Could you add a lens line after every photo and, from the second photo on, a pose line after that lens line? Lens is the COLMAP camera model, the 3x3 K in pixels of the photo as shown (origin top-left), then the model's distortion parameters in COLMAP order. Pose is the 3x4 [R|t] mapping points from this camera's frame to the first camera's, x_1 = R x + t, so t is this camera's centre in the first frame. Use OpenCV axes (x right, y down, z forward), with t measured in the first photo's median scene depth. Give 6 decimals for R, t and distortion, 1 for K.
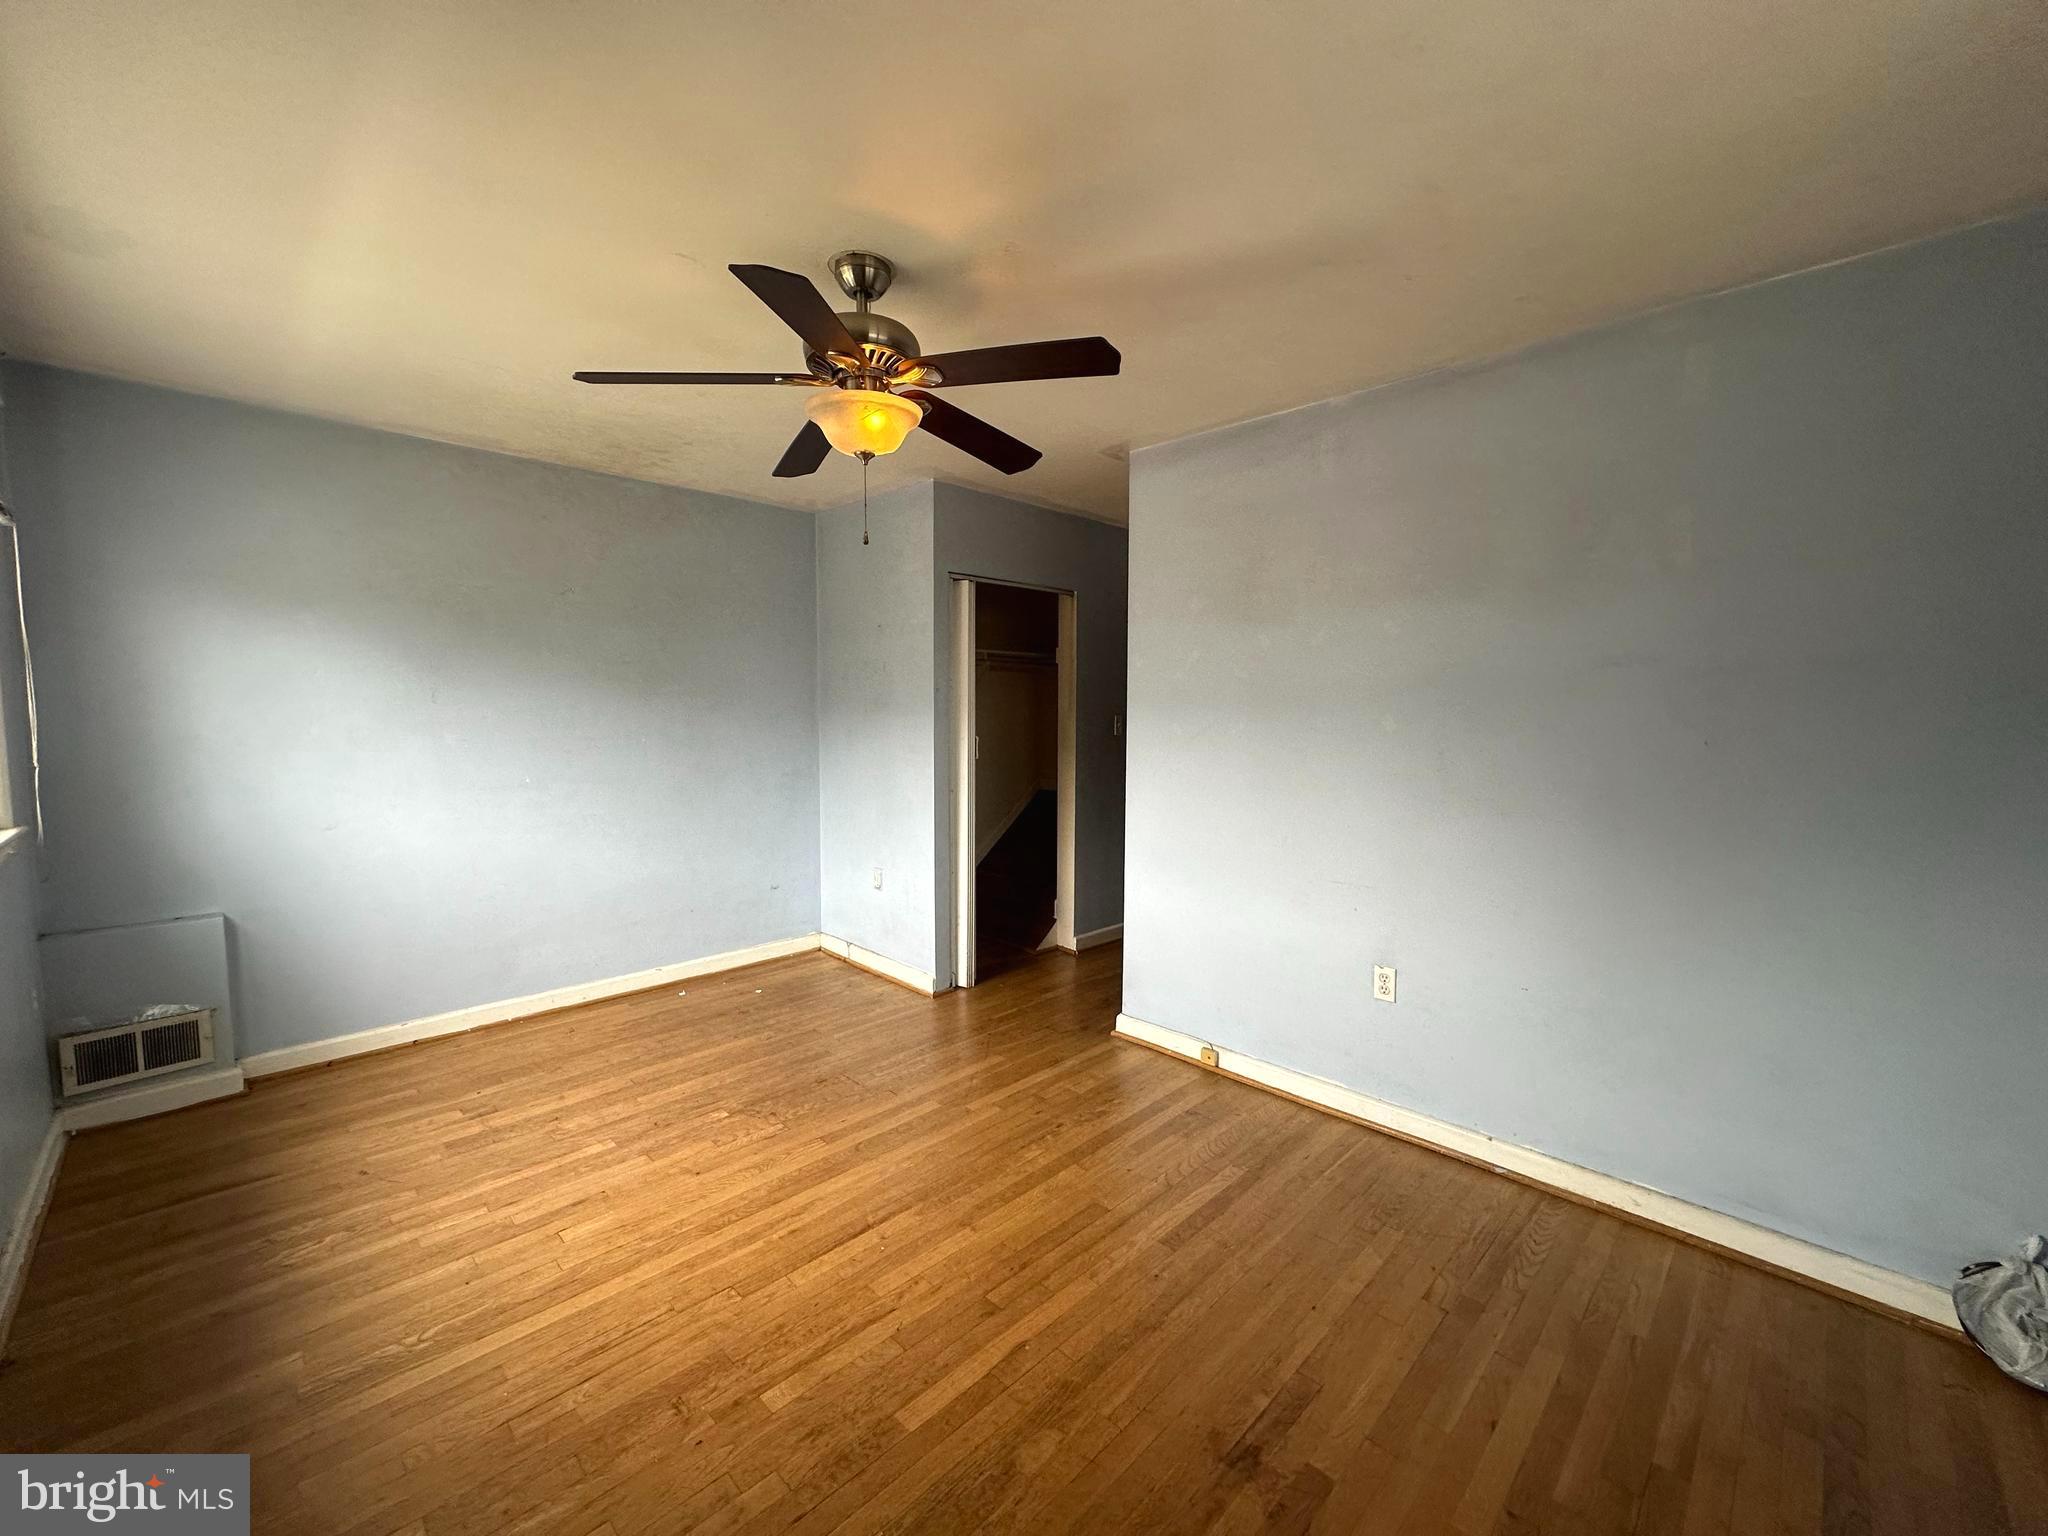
lens RADIAL K [[814.4, 0, 1024.0], [0, 814.4, 768.0], [0, 0, 1]] dist [-0.002328, -0.000051]
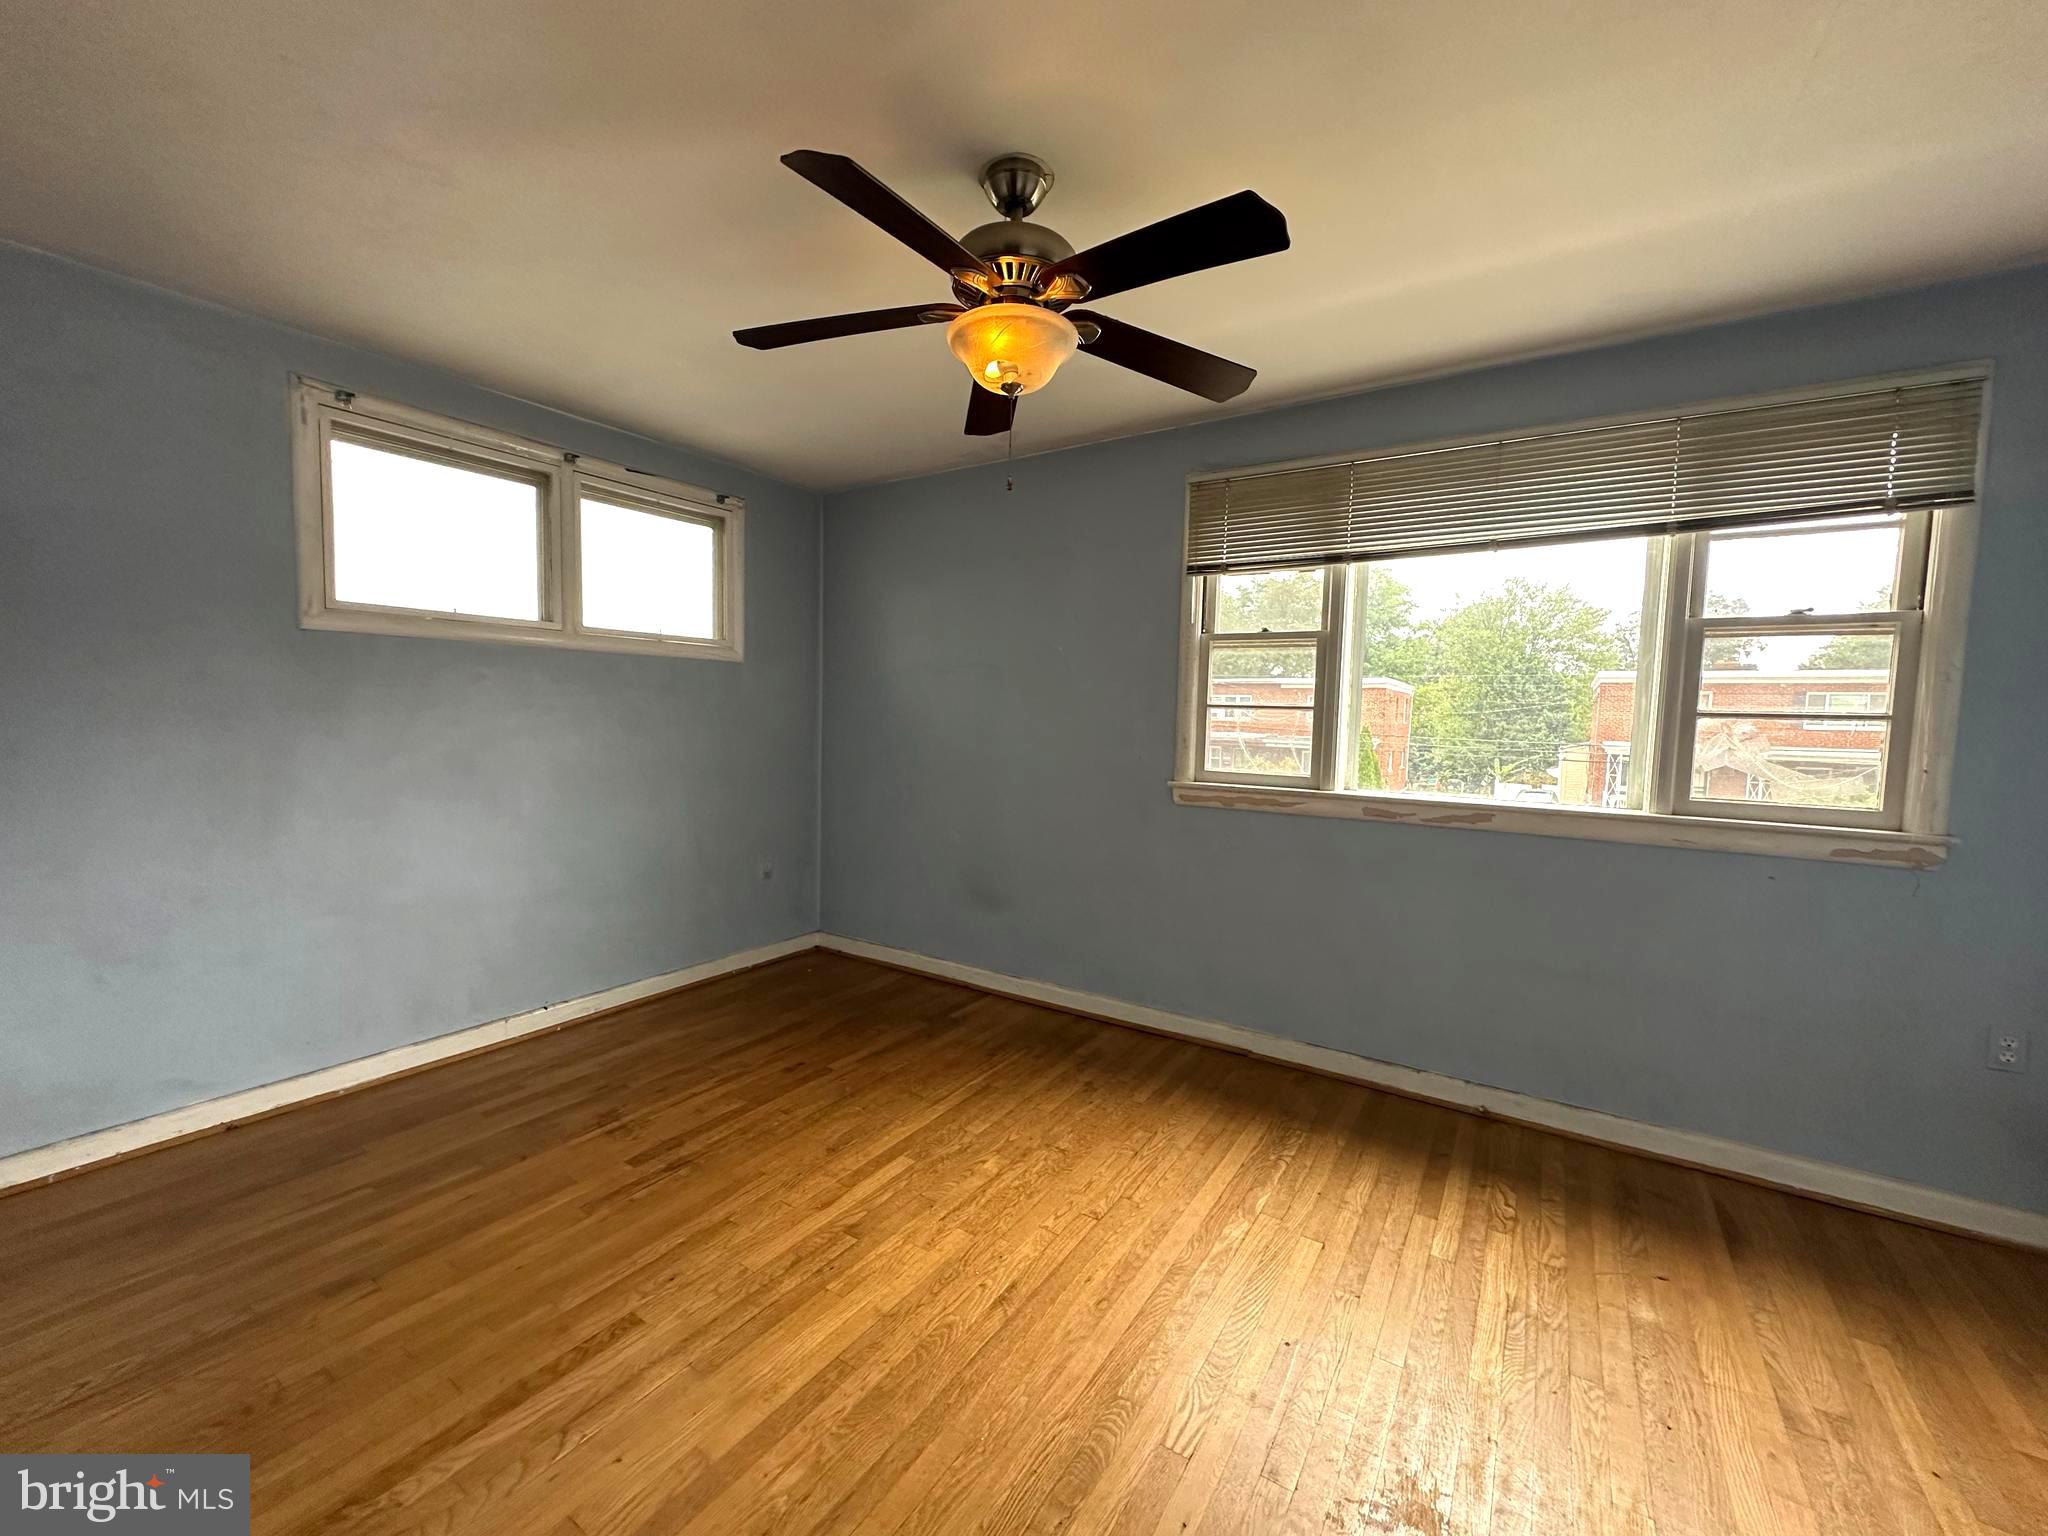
lens RADIAL K [[814.4, 0, 1024.0], [0, 814.4, 768.0], [0, 0, 1]] dist [-0.002328, -0.000051]
pose [[-0.979198, -0.014129, -0.202415, -0.035501], [-0.043886, 0.988708, 0.143285, -0.105616], [0.198105, 0.149188, -0.968761, 1.931005]]
